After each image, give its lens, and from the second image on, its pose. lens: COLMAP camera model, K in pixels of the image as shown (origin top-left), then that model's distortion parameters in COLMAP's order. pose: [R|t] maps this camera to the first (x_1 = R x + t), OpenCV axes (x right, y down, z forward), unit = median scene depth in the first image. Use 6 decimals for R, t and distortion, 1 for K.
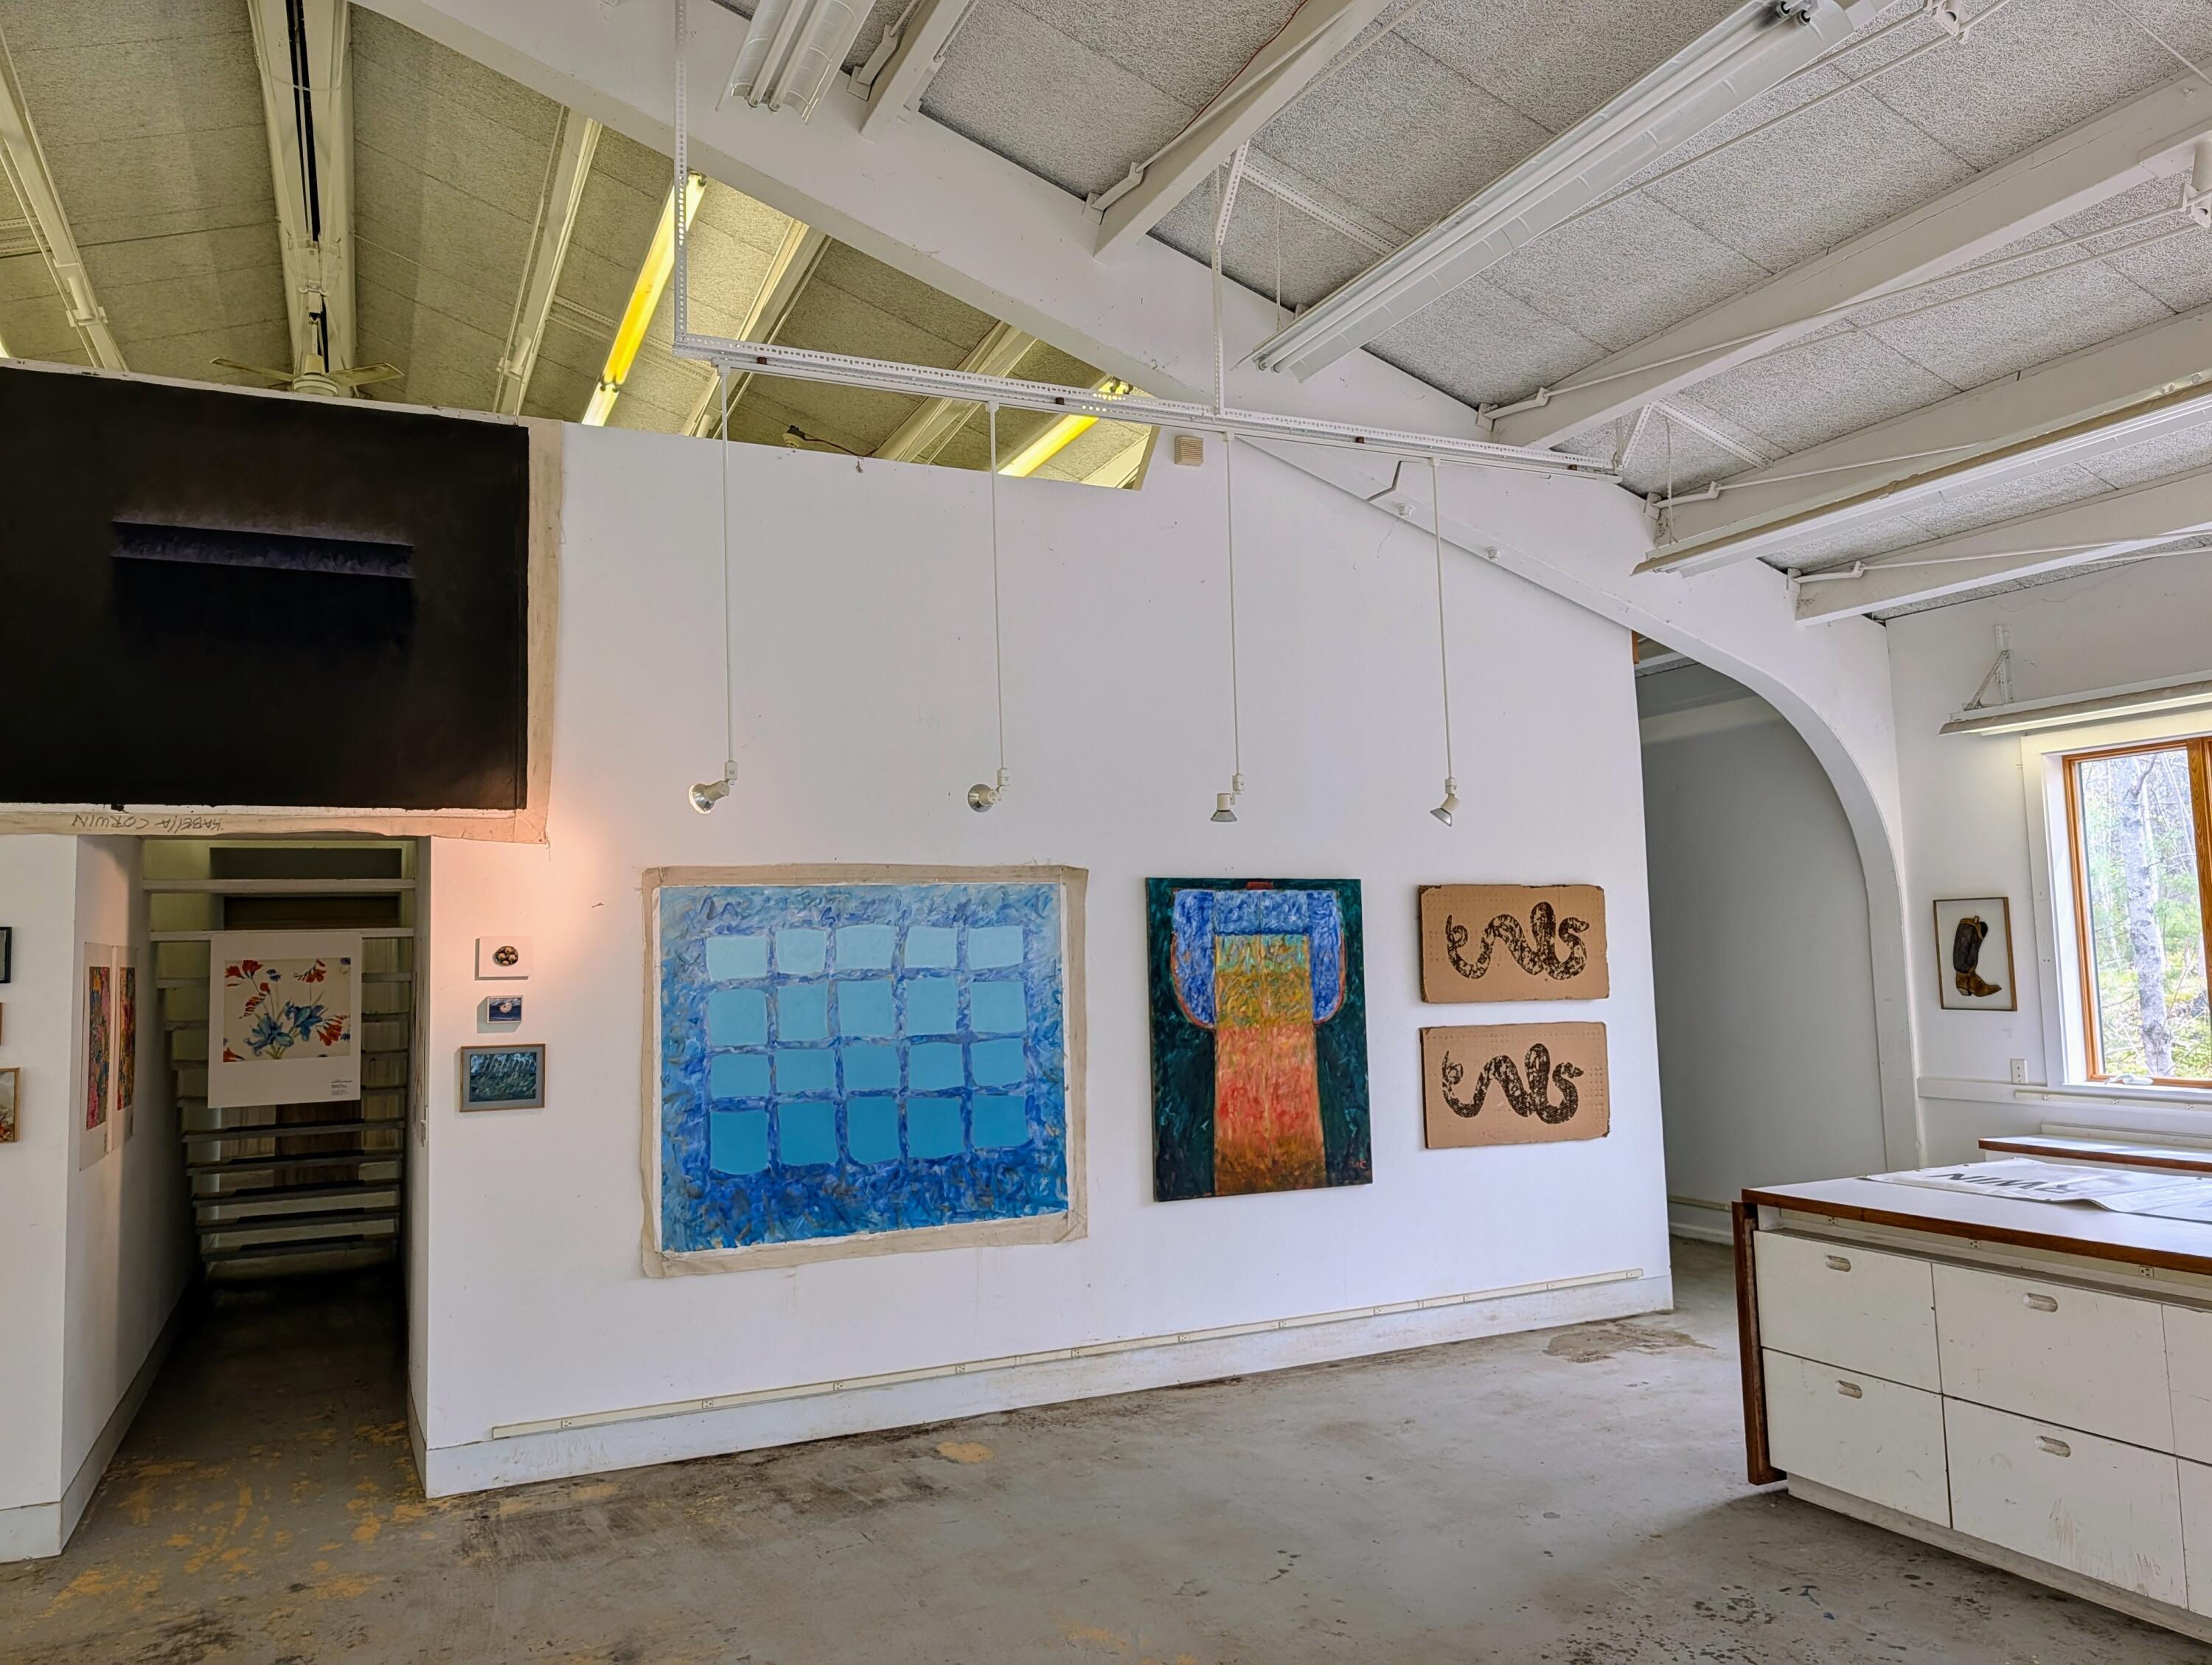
lens RADIAL K [[1583.5, 0, 1125.2], [0, 1583.5, 824.2], [0, 0, 1]] dist [0.038636, -0.035851]
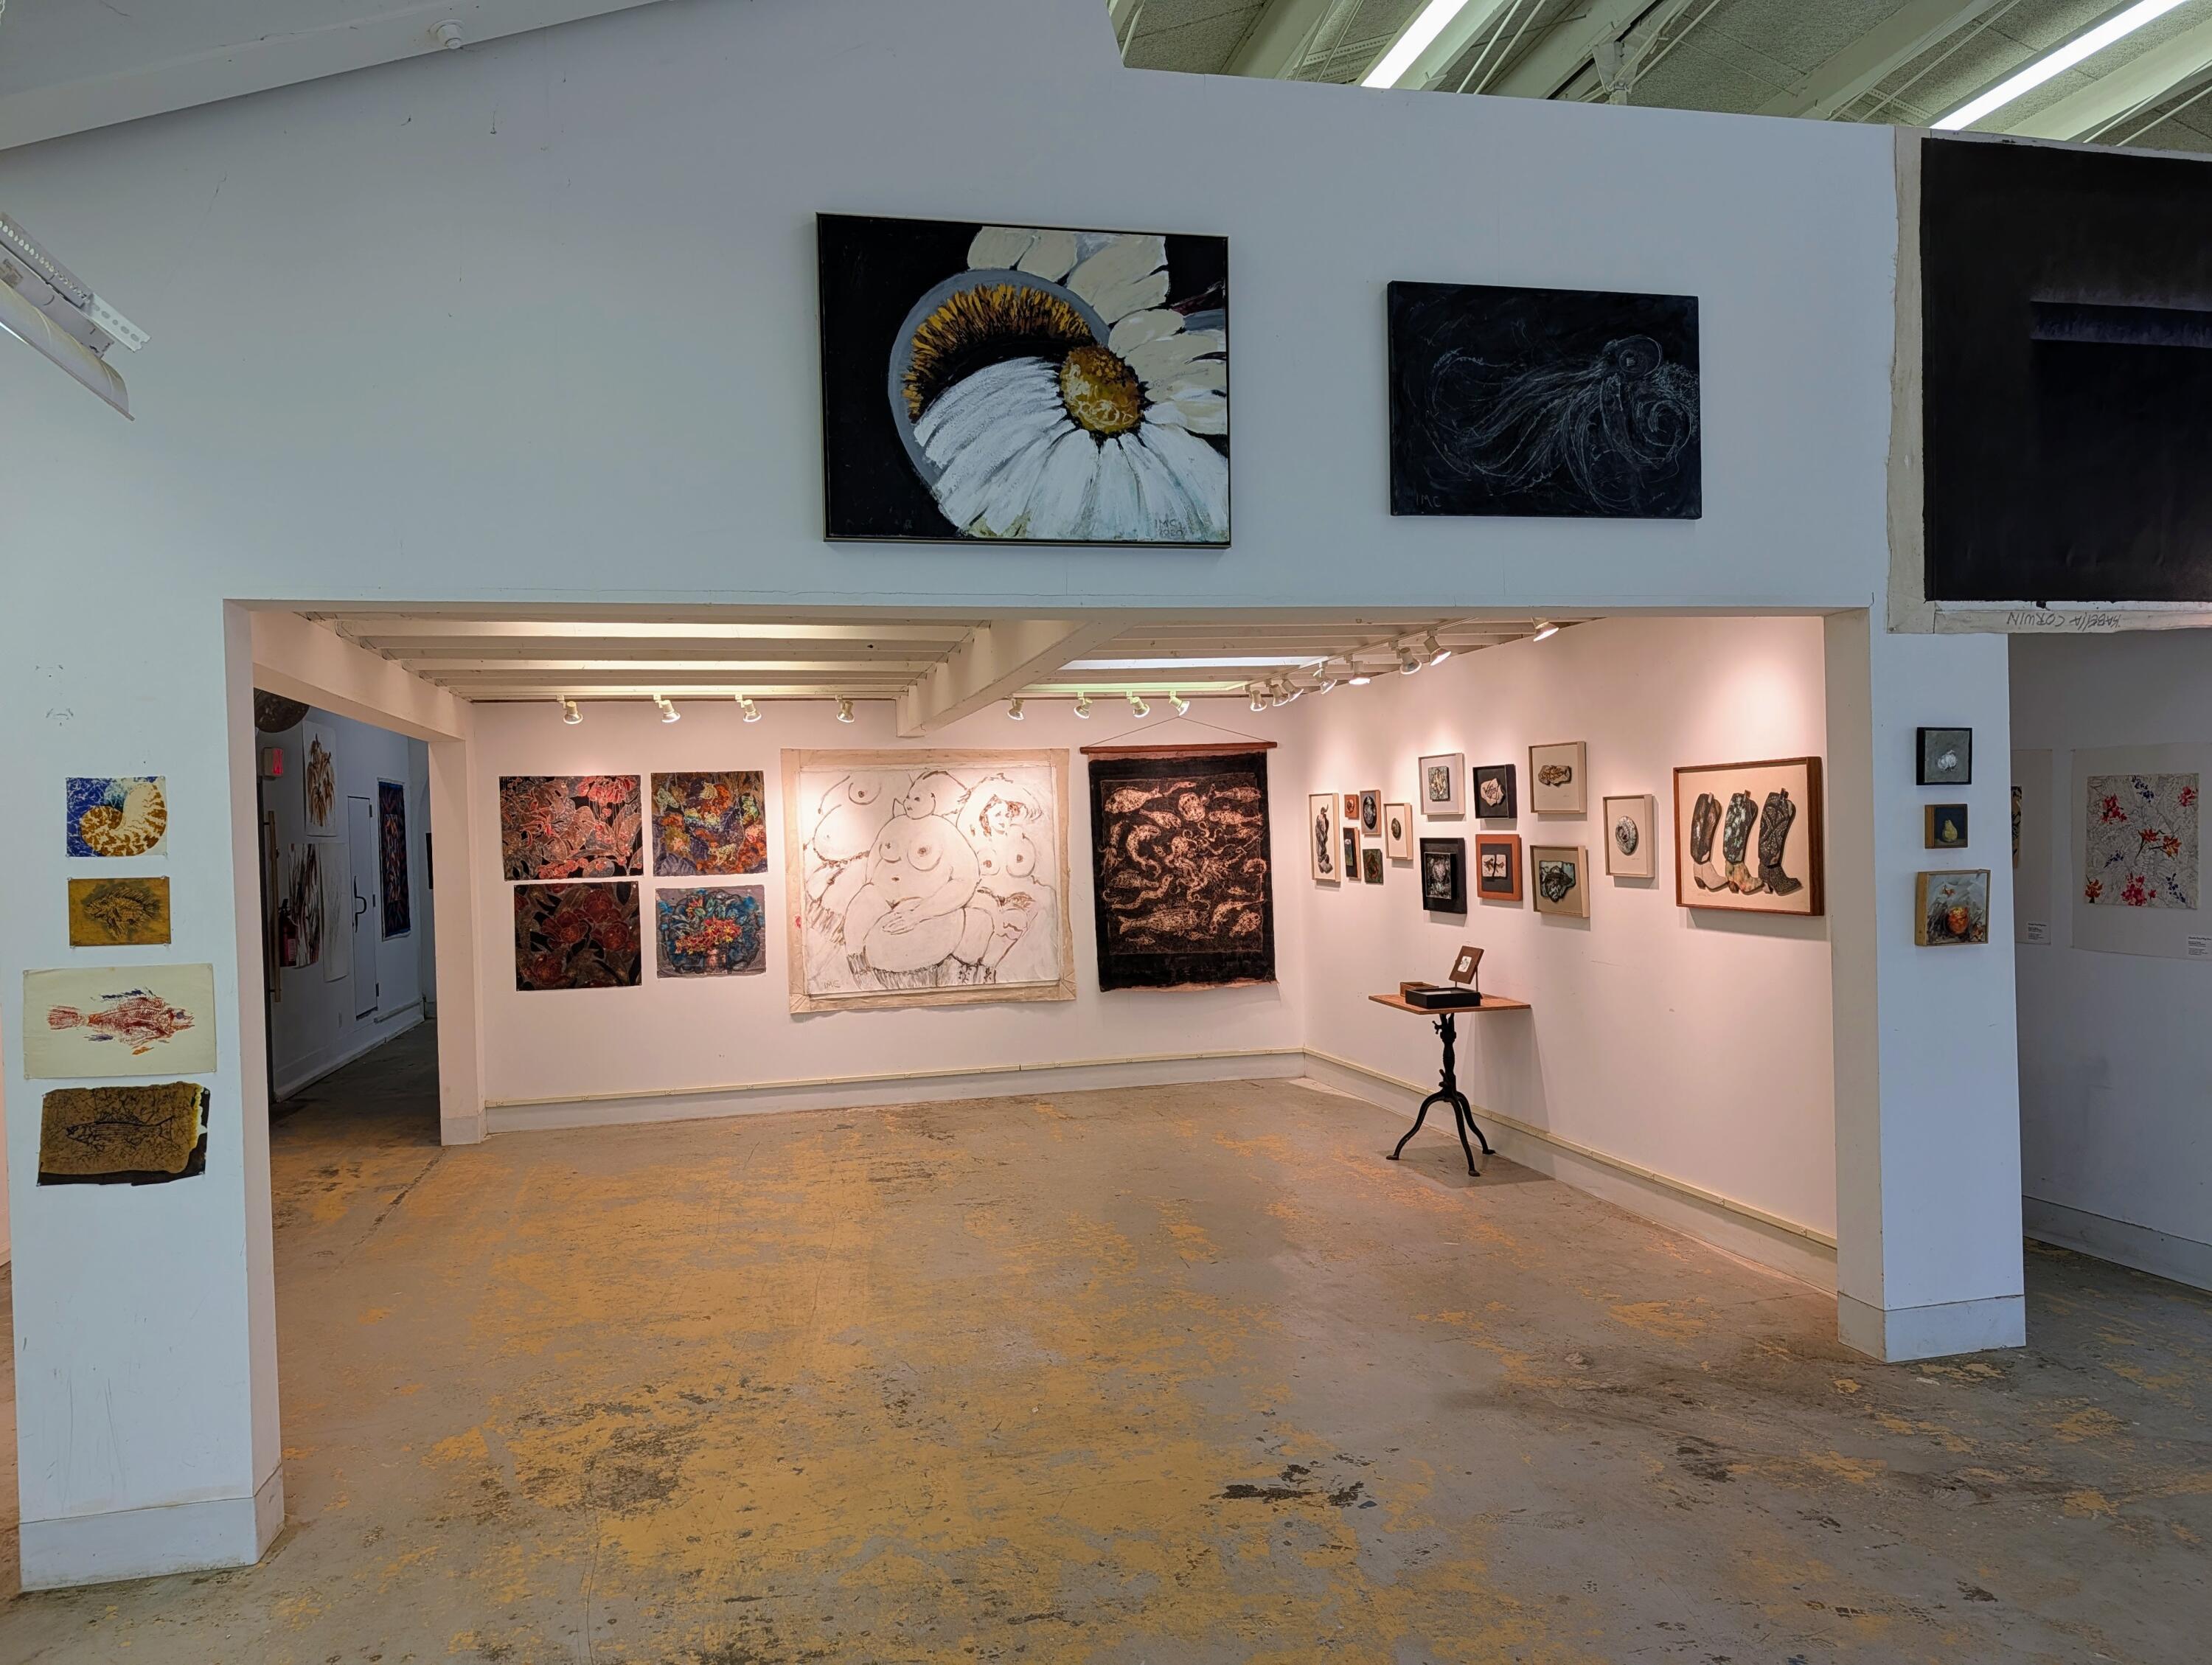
lens RADIAL K [[1583.5, 0, 1092.4], [0, 1583.5, 861.7], [0, 0, 1]] dist [0.038636, -0.035851]
pose [[0.980586, 0.004599, -0.196034, -0.813365], [0.016813, 0.994071, 0.107424, 0.024853], [0.195366, -0.108634, 0.974695, -0.057181]]
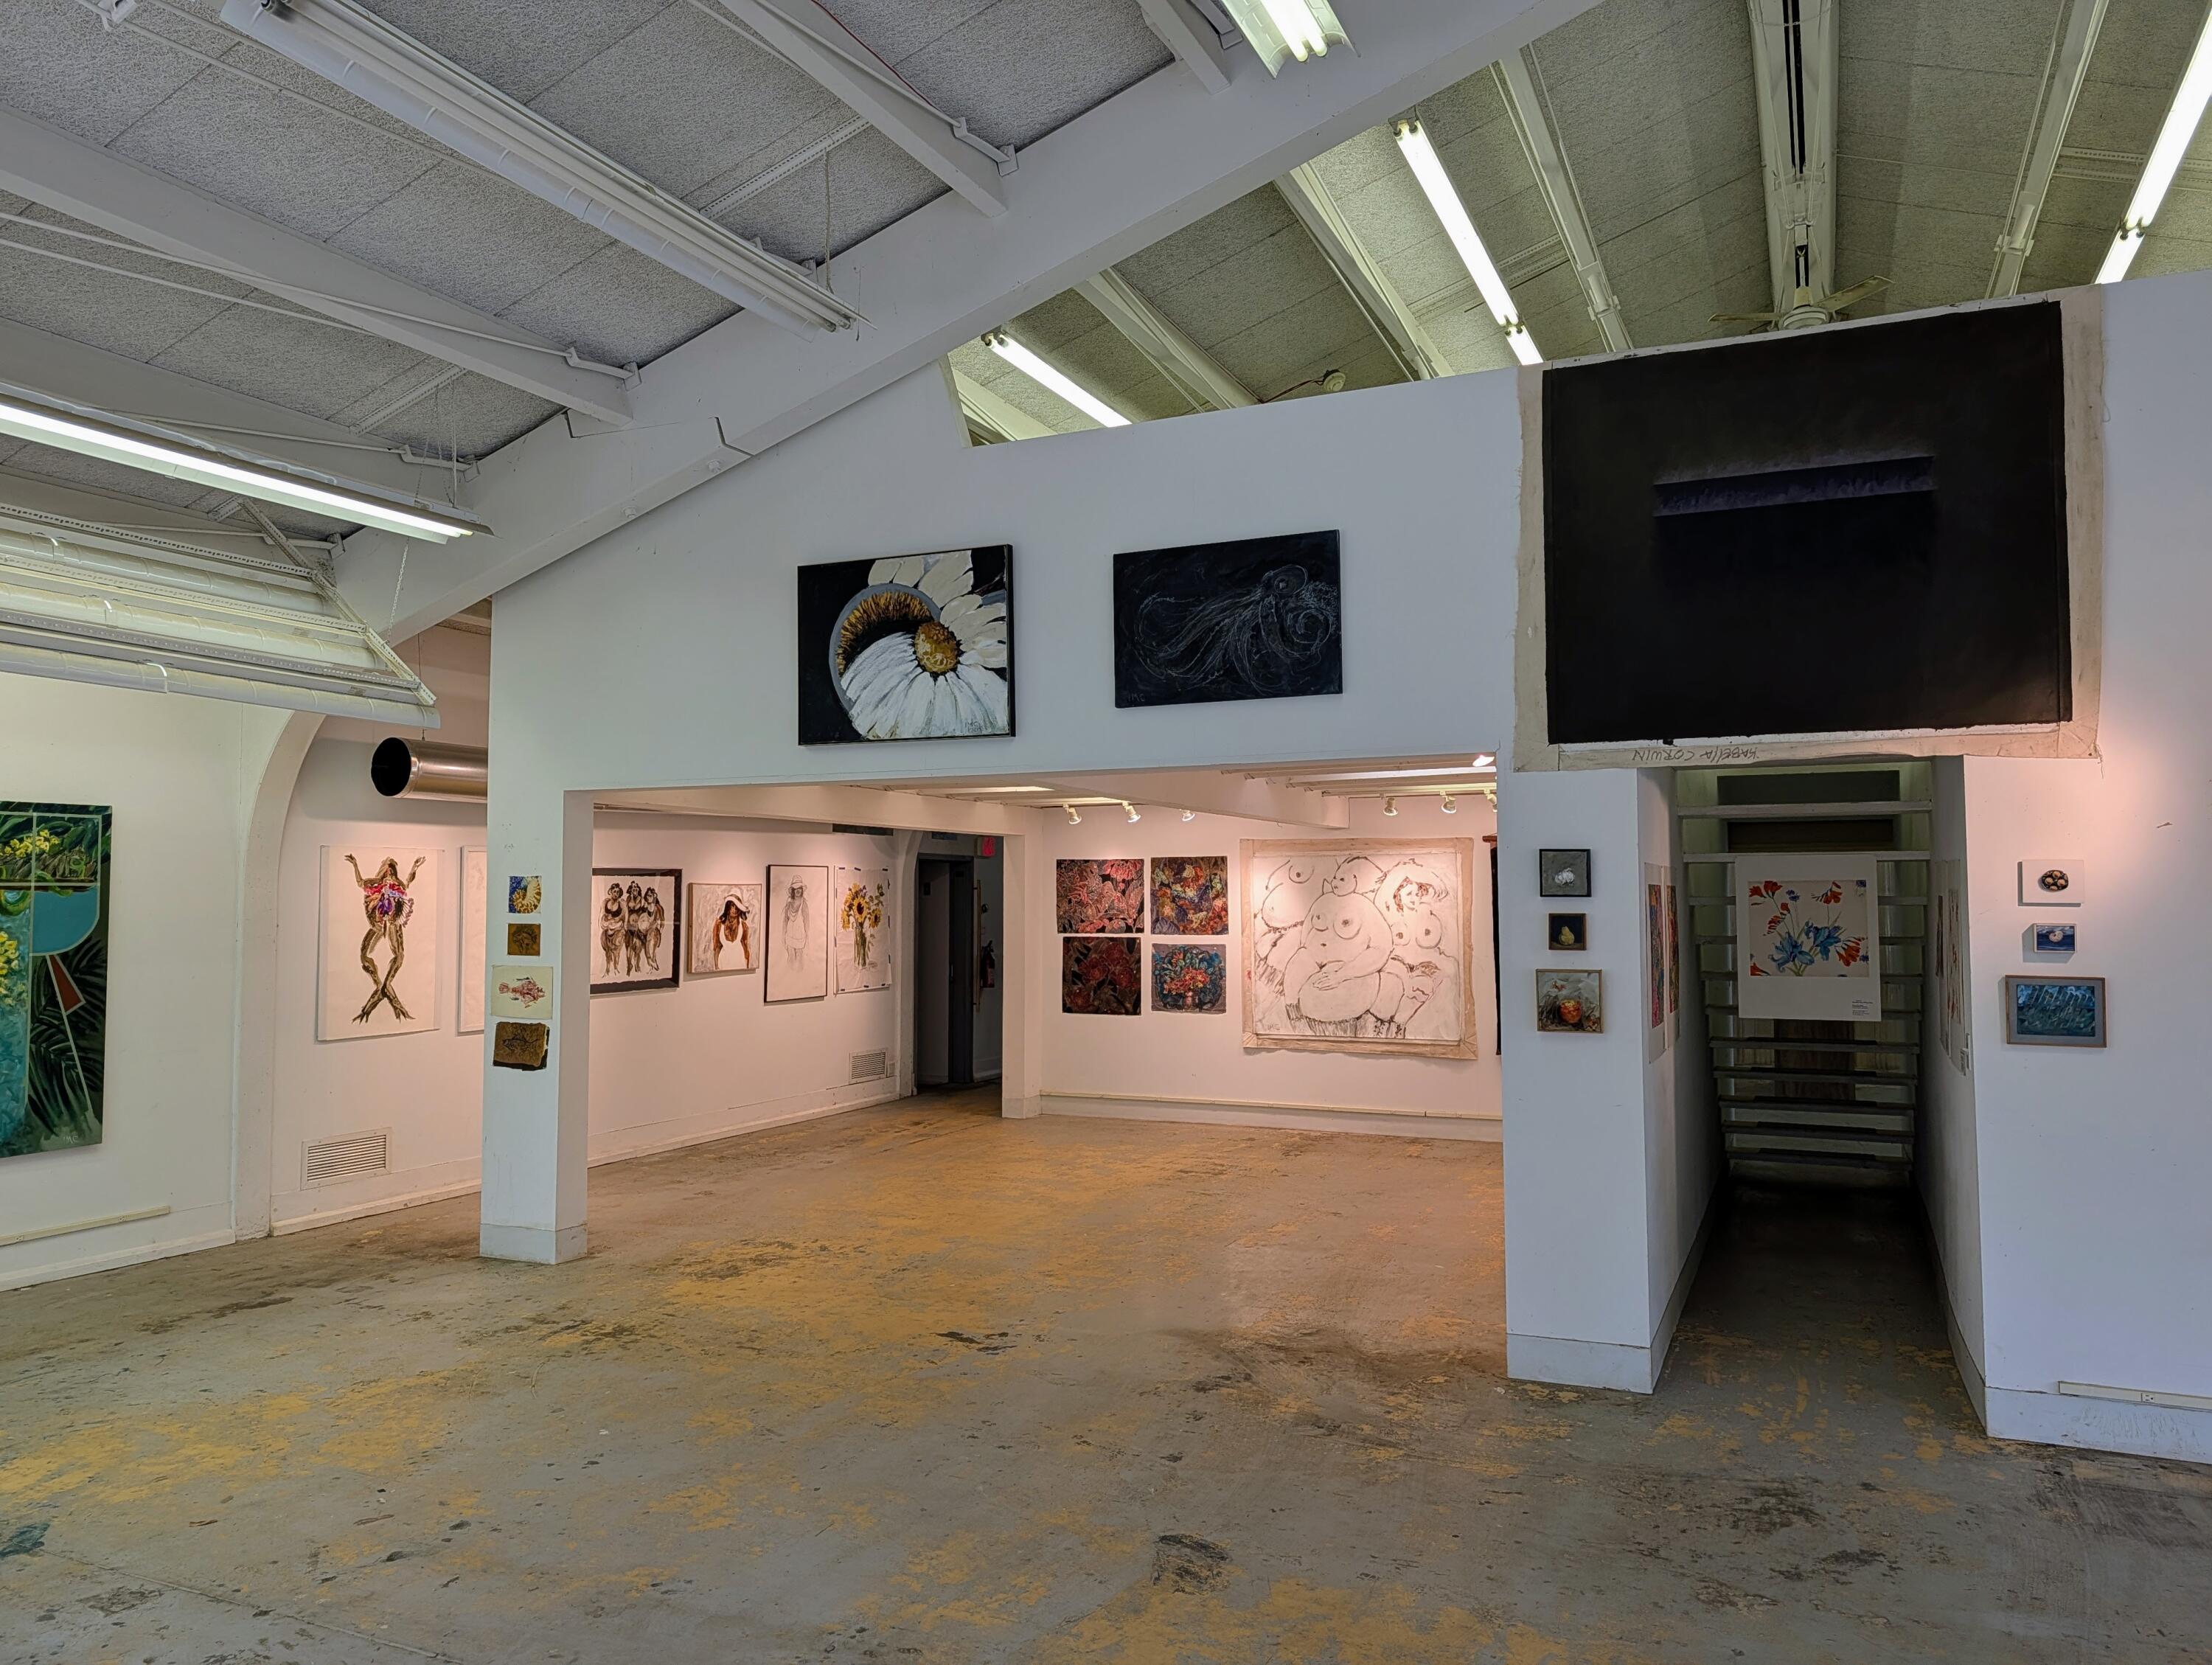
lens RADIAL K [[1583.5, 0, 1084.0], [0, 1583.5, 822.6], [0, 0, 1]] dist [0.038636, -0.035851]
pose [[0.649239, -0.012556, -0.760480, -0.042164], [0.047718, 0.998566, 0.024250, -0.000647], [0.759086, -0.052033, 0.648908, -0.025603]]
